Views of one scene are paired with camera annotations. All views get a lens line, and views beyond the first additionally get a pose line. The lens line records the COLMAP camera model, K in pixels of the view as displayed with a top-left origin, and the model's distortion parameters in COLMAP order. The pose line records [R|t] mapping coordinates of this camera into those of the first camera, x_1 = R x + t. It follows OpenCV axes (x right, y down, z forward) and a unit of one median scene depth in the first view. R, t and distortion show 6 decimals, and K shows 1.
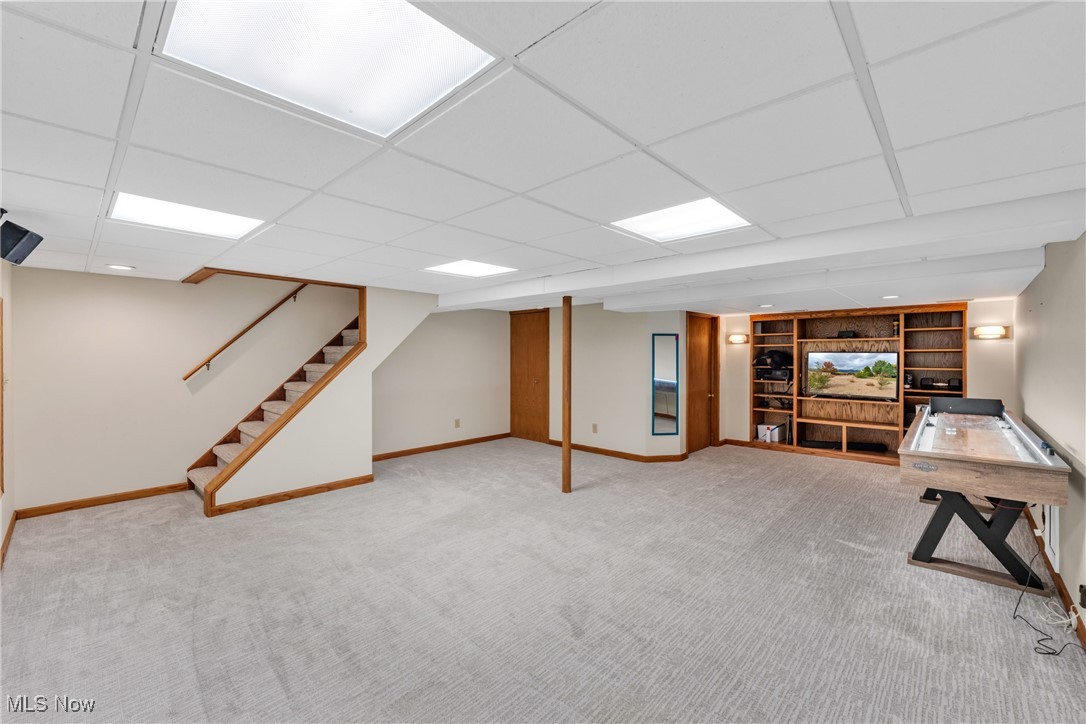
lens RADIAL K [[443.5, 0, 544.8], [0, 443.5, 361.4], [0, 0, 1]] dist [-0.001572, -0.000378]
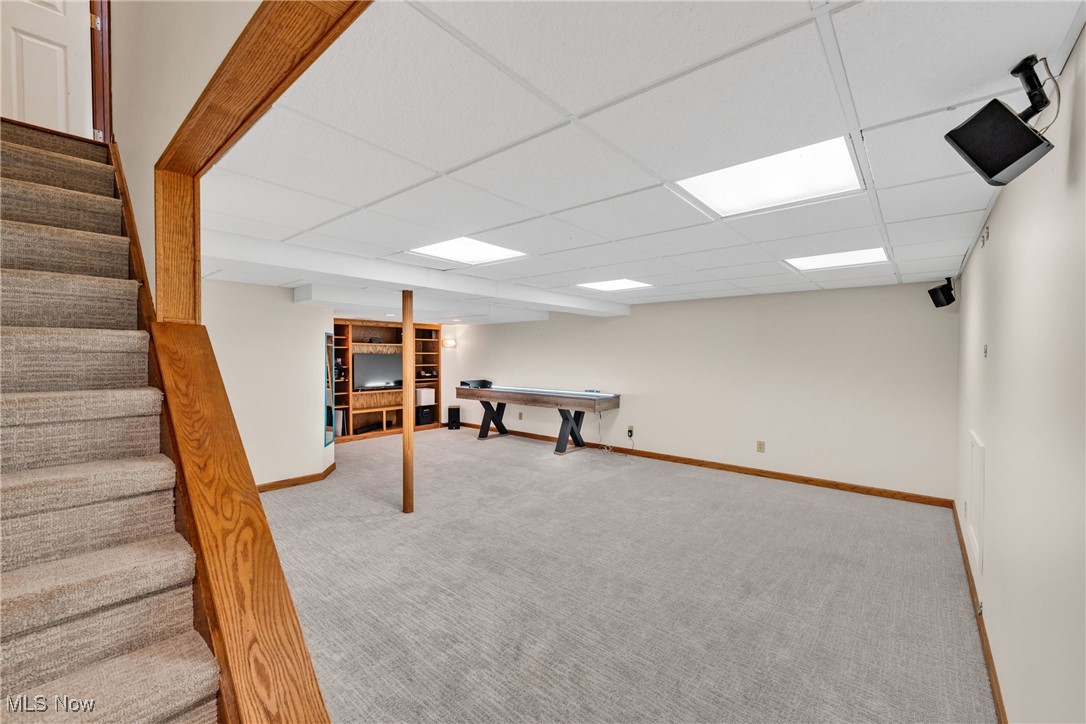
lens RADIAL K [[443.5, 0, 544.0], [0, 443.5, 358.6], [0, 0, 1]] dist [-0.001572, -0.000378]
pose [[-0.058271, -0.003008, 0.998296, -0.663307], [0.014789, 0.999883, 0.003876, -0.005356], [-0.998191, 0.014990, -0.058220, 0.612750]]
